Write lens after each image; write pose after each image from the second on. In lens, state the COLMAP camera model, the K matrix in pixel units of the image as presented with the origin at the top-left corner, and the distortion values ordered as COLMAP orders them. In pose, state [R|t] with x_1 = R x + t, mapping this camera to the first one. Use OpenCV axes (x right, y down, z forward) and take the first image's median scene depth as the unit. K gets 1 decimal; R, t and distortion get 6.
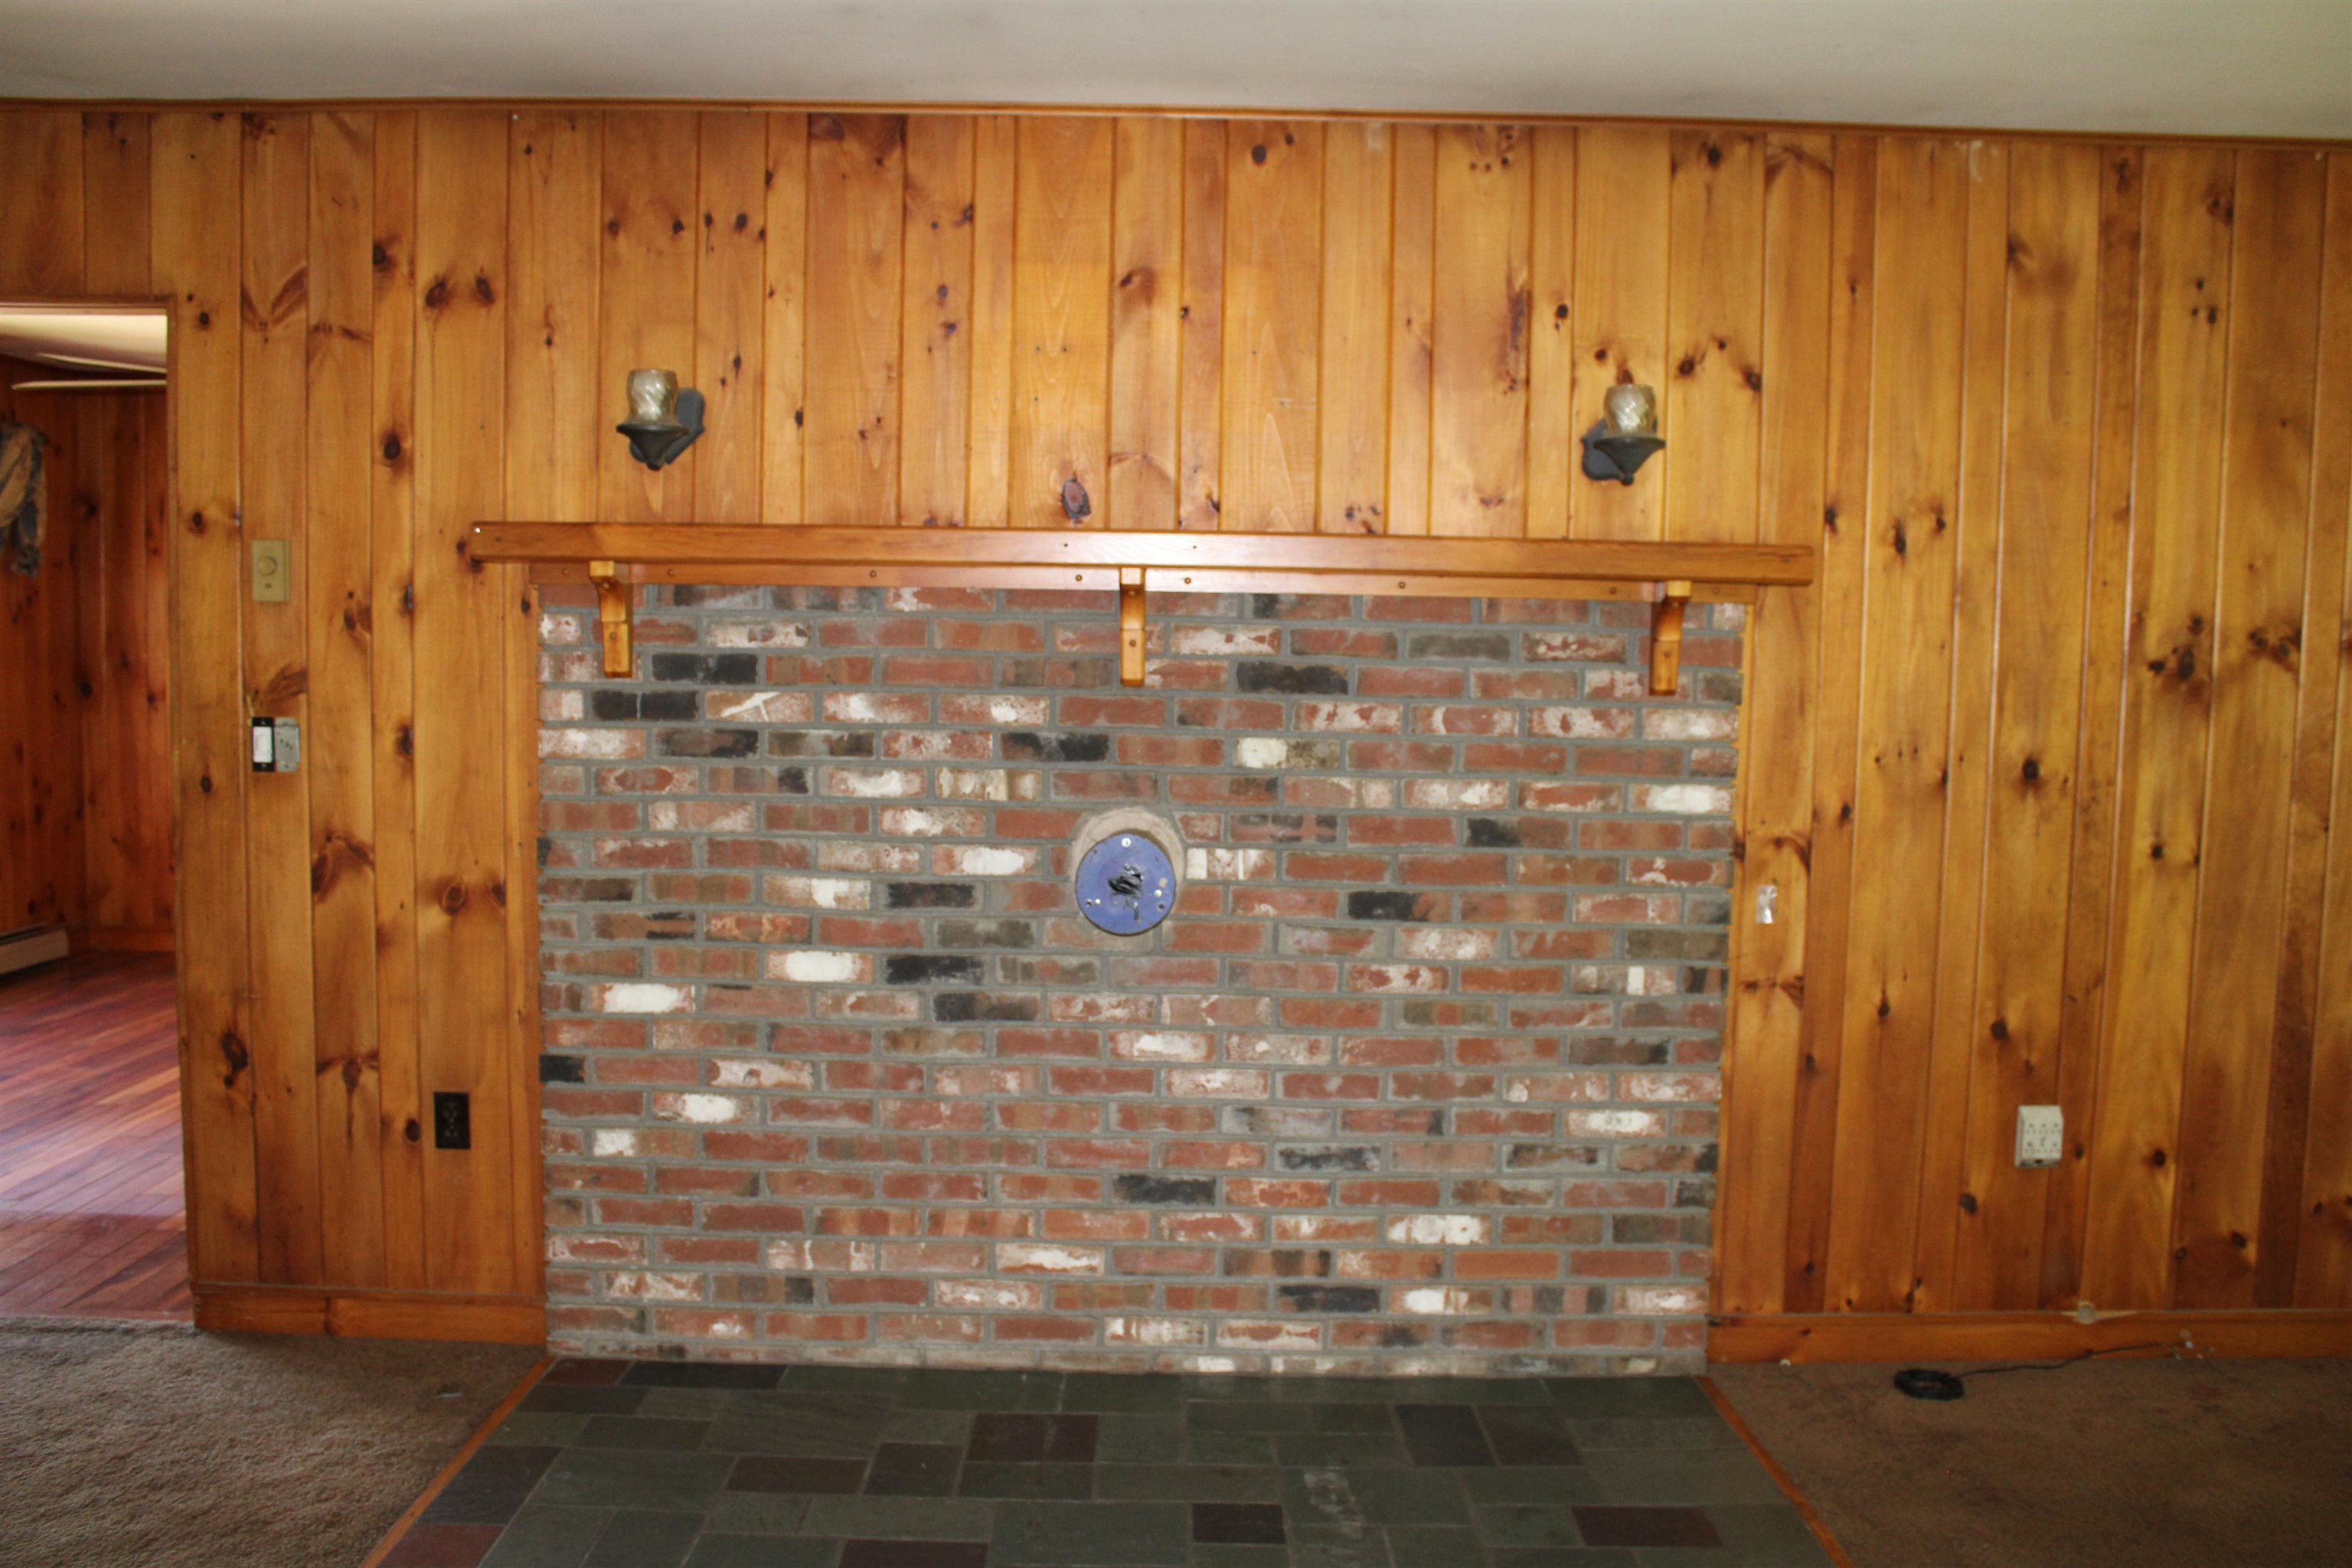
lens RADIAL K [[1949.2, 0, 1171.0], [0, 1949.2, 781.0], [0, 0, 1]] dist [-0.162732, 0.138026]
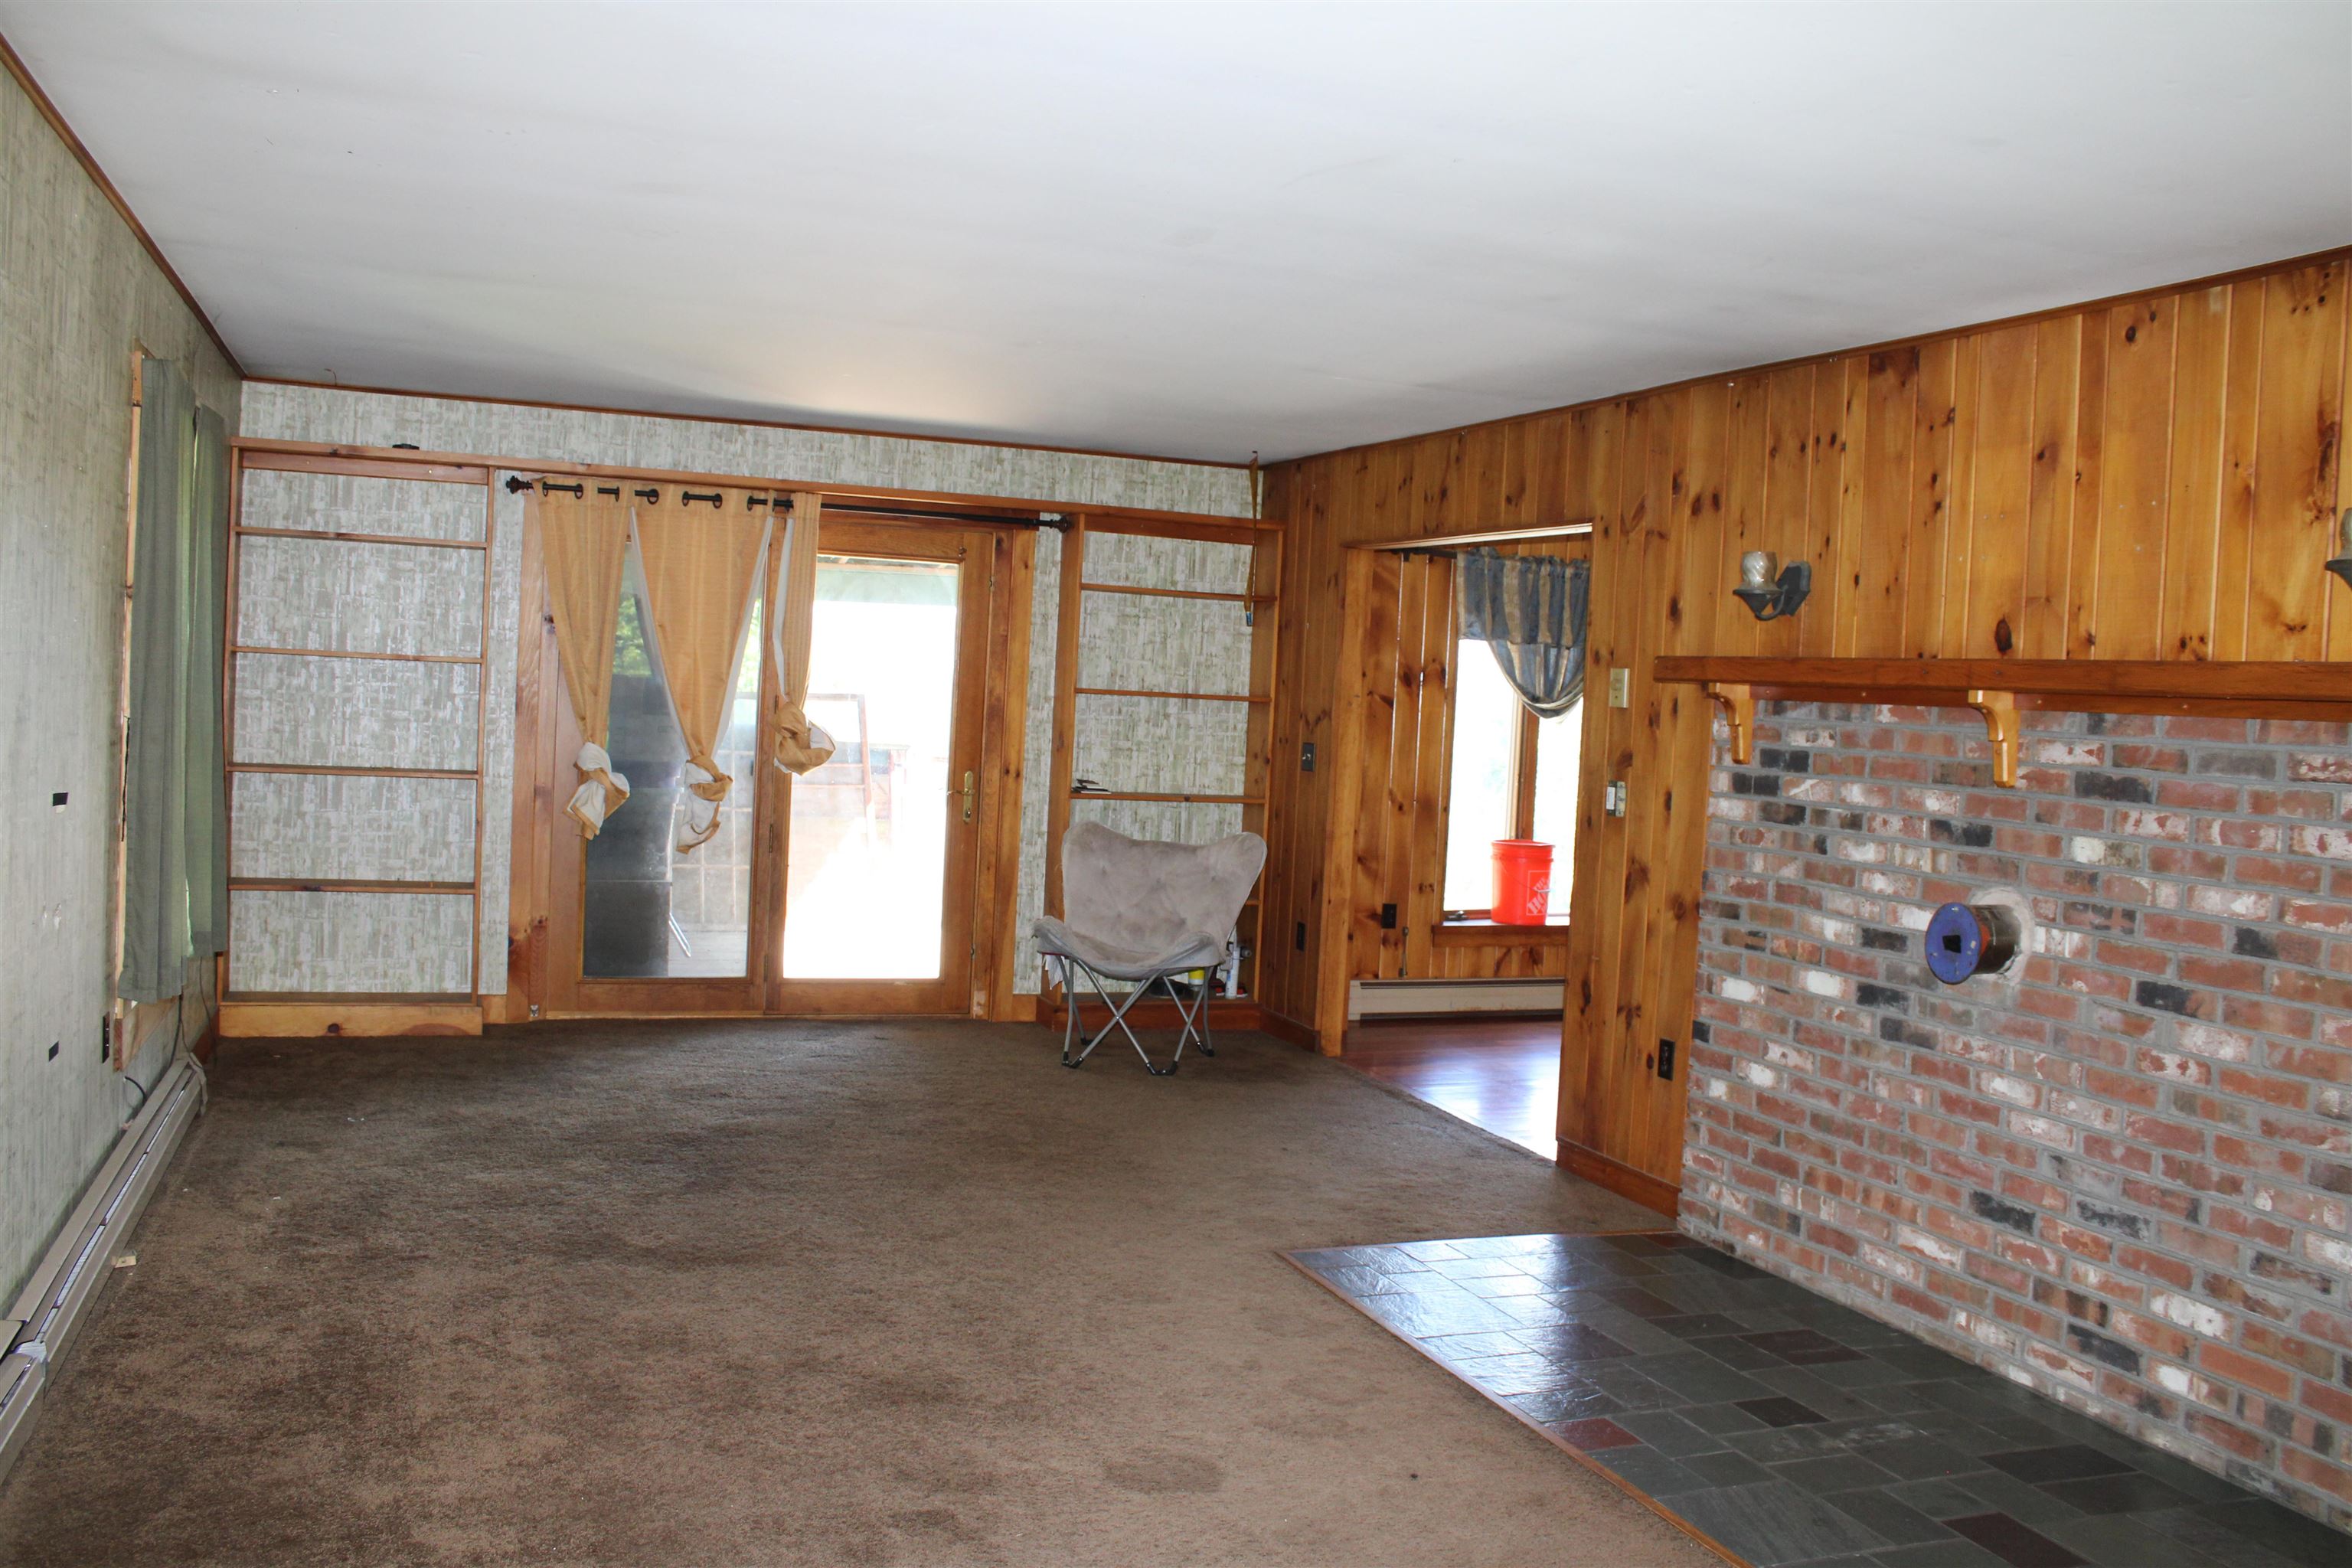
lens RADIAL K [[1949.2, 0, 1168.4], [0, 1949.2, 789.6], [0, 0, 1]] dist [-0.162732, 0.138026]
pose [[0.355055, 0.047150, -0.933655, 0.894826], [-0.116791, 0.993140, 0.005740, 0.007244], [0.927521, 0.107005, 0.358126, 0.085933]]
